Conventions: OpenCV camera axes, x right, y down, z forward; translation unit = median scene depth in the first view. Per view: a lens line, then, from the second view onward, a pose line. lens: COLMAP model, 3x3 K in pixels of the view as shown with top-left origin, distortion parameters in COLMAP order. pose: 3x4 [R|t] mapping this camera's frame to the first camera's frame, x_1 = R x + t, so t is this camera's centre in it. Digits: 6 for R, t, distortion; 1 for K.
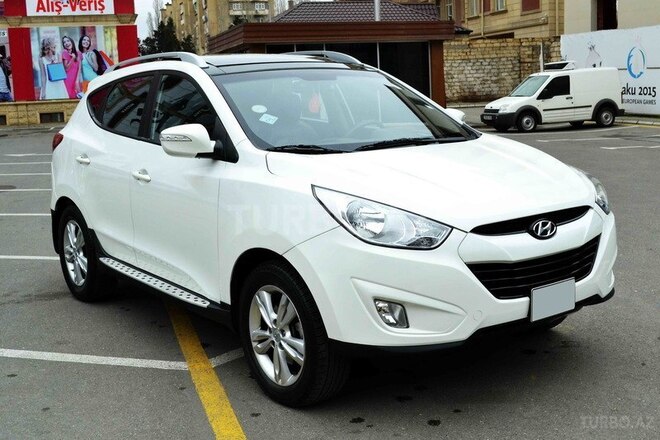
lens RADIAL K [[839.2, 0, 330.0], [0, 839.2, 220.0], [0, 0, 1]] dist [-0.024632, -0.055073]
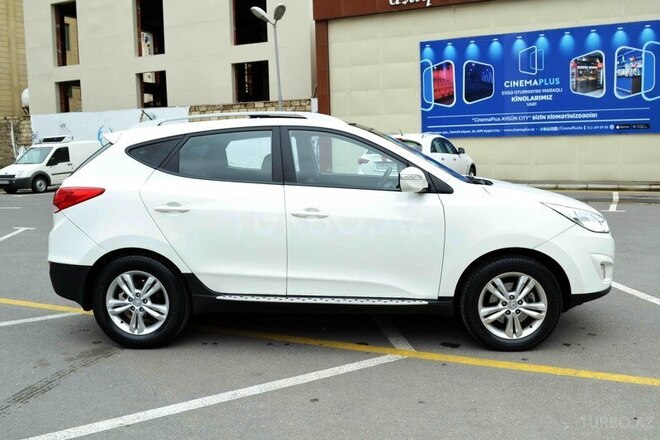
lens RADIAL K [[631.9, 0, 351.5], [0, 631.9, 217.2], [0, 0, 1]] dist [-0.072934, -0.004541]
pose [[0.654135, -0.065067, 0.753574, -0.152783], [0.113903, 0.993406, -0.013098, -0.005156], [-0.747752, 0.094402, 0.657233, 0.066140]]
